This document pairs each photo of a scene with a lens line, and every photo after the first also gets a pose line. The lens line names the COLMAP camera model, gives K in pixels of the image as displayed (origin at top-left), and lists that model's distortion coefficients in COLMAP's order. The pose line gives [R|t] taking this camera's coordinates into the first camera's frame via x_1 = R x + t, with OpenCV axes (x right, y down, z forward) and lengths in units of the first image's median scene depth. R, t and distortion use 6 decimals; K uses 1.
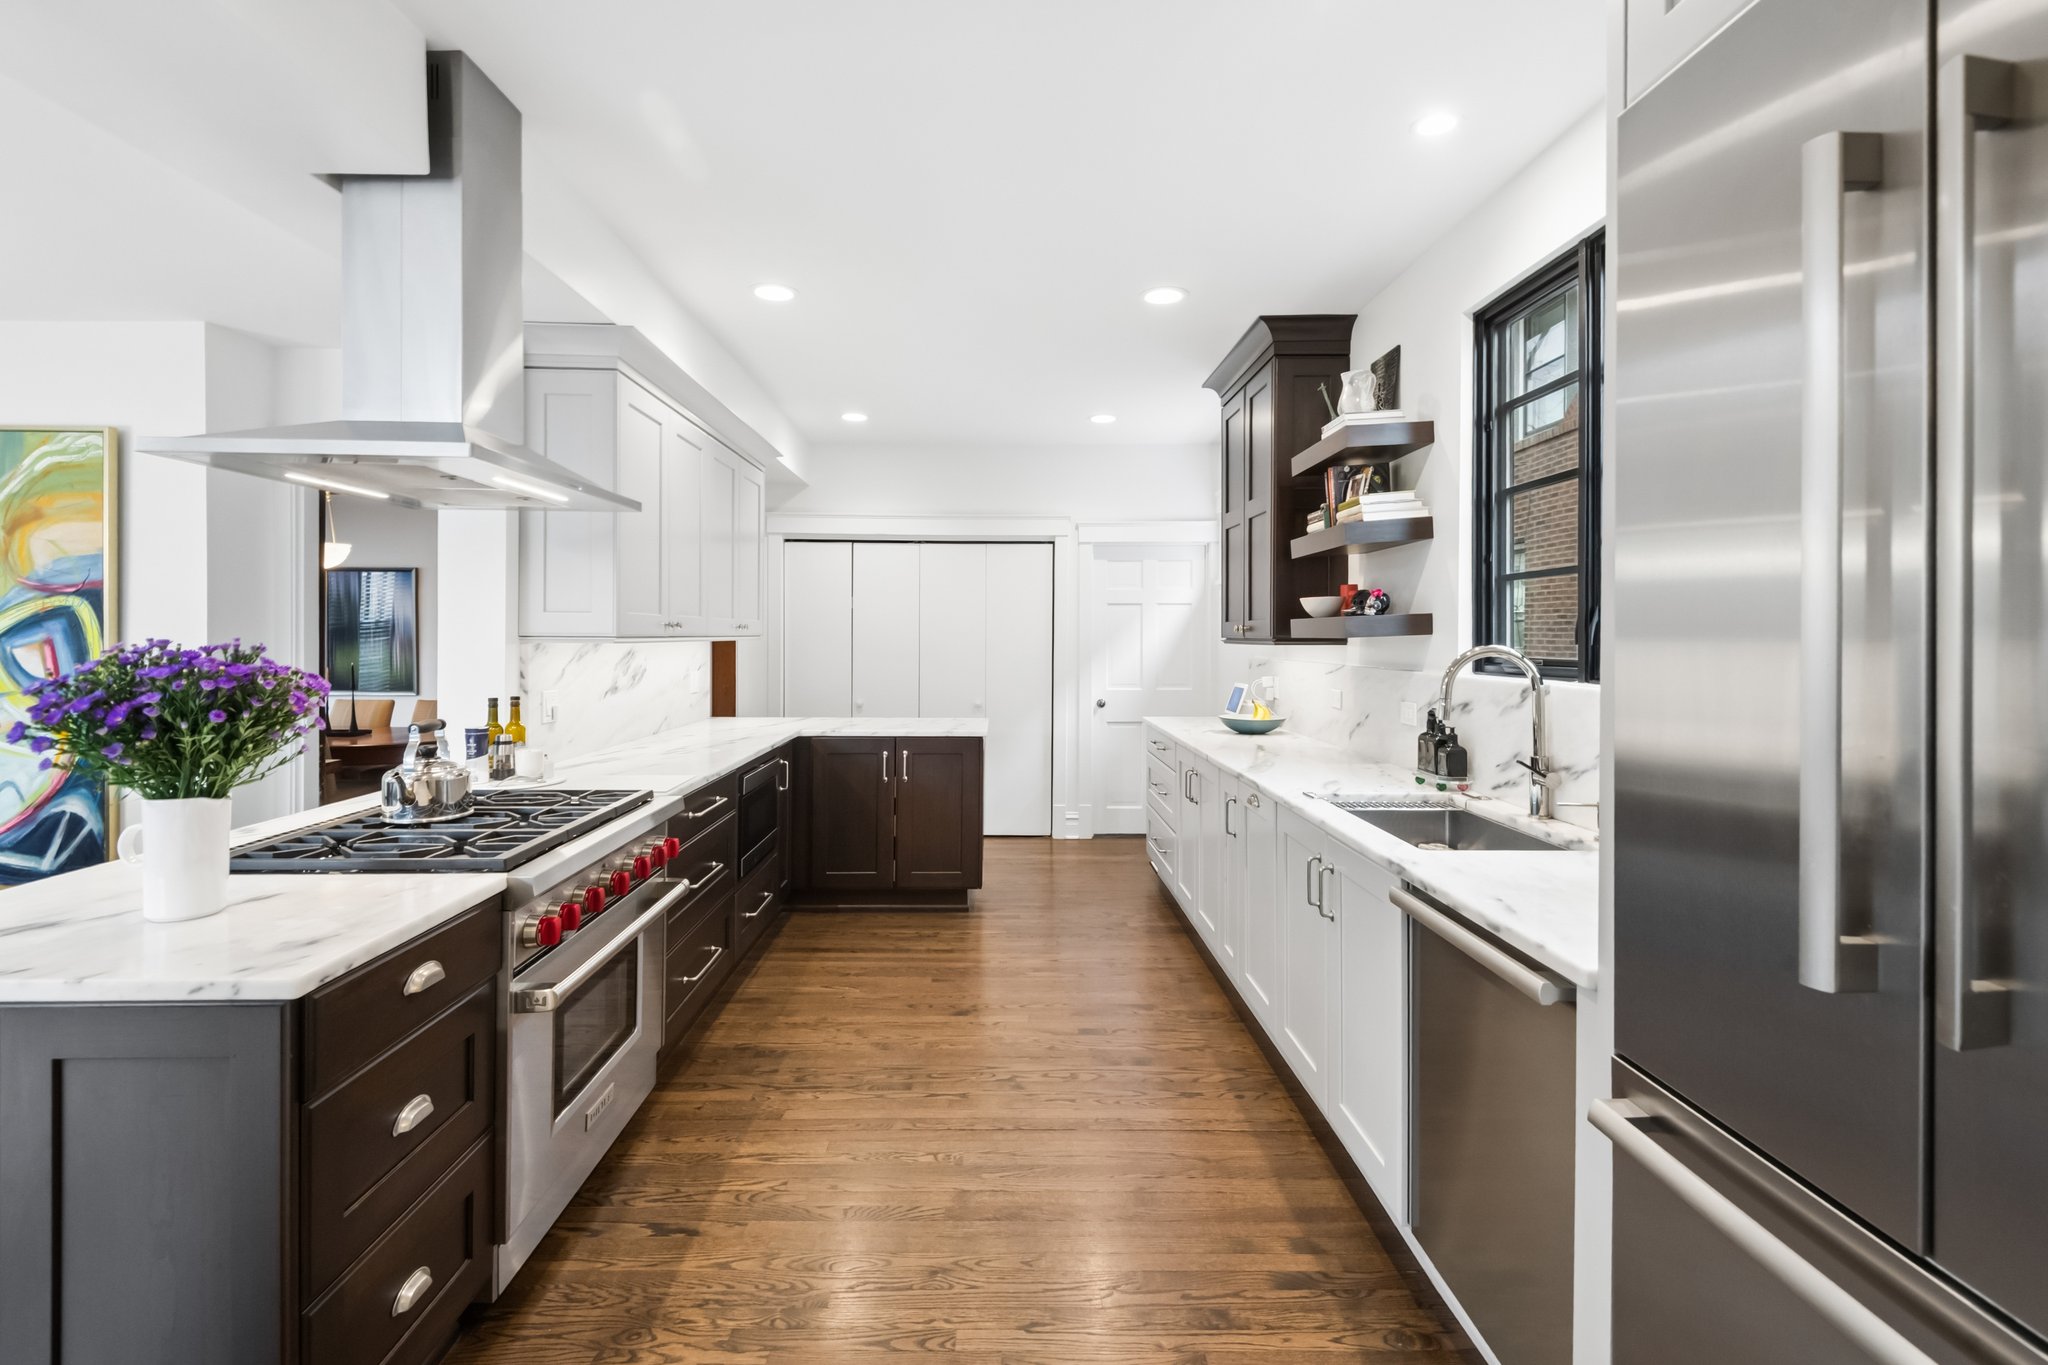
lens RADIAL K [[952.4, 0, 1019.4], [0, 952.4, 653.1], [0, 0, 1]] dist [0.044476, -0.031006]
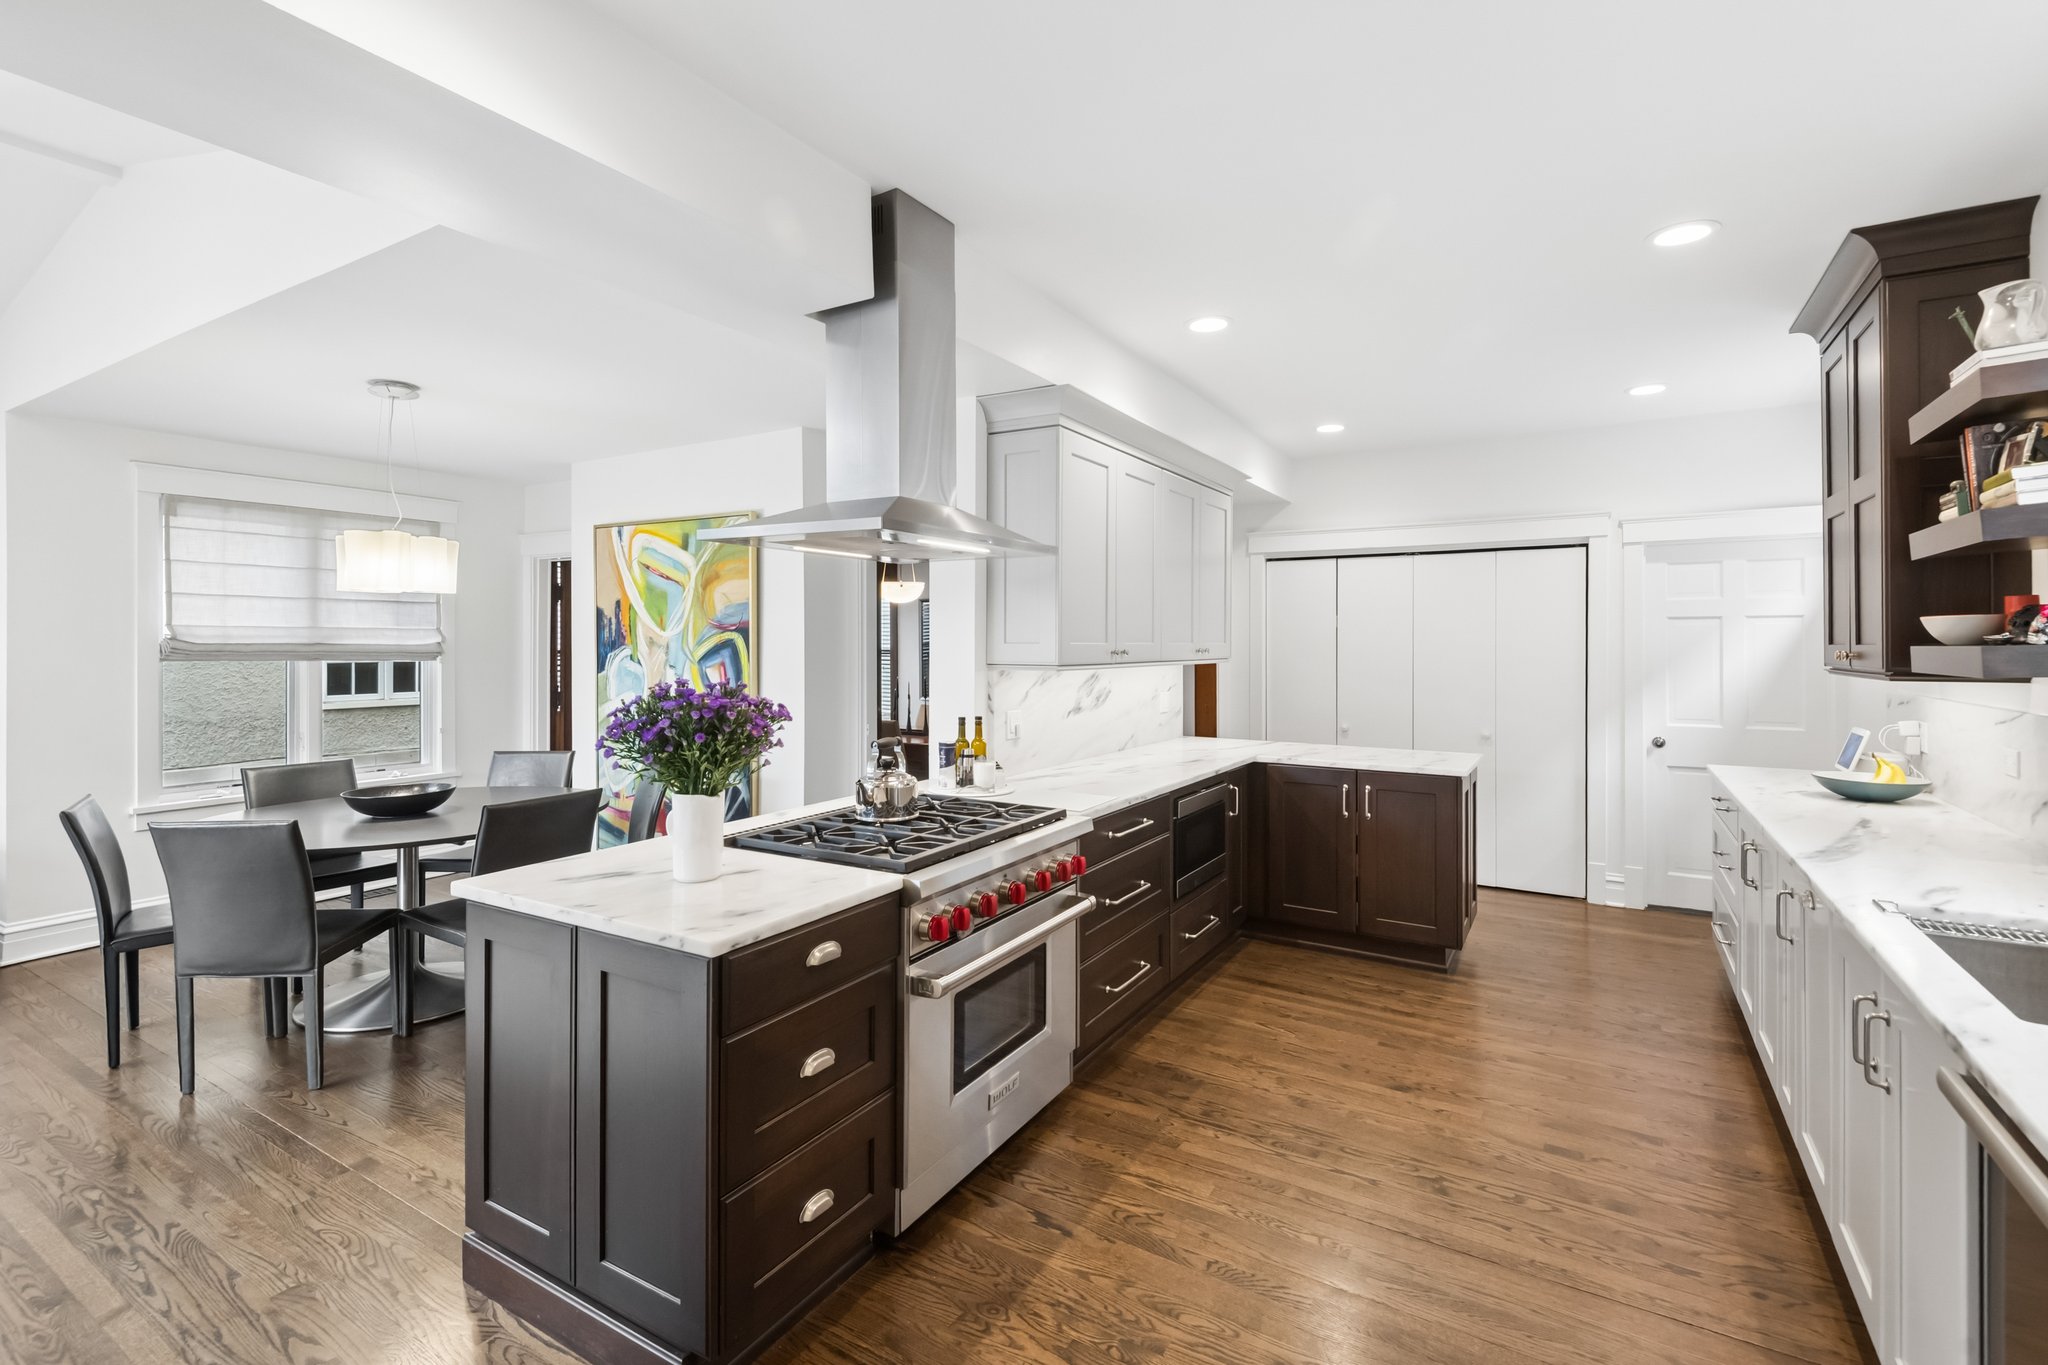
lens RADIAL K [[952.4, 0, 1019.4], [0, 952.4, 653.1], [0, 0, 1]] dist [0.044476, -0.031006]
pose [[0.839153, 0.003423, -0.543884, 0.138800], [-0.007696, 0.999955, -0.005581, -0.024417], [0.543841, 0.008869, 0.839142, 0.051356]]
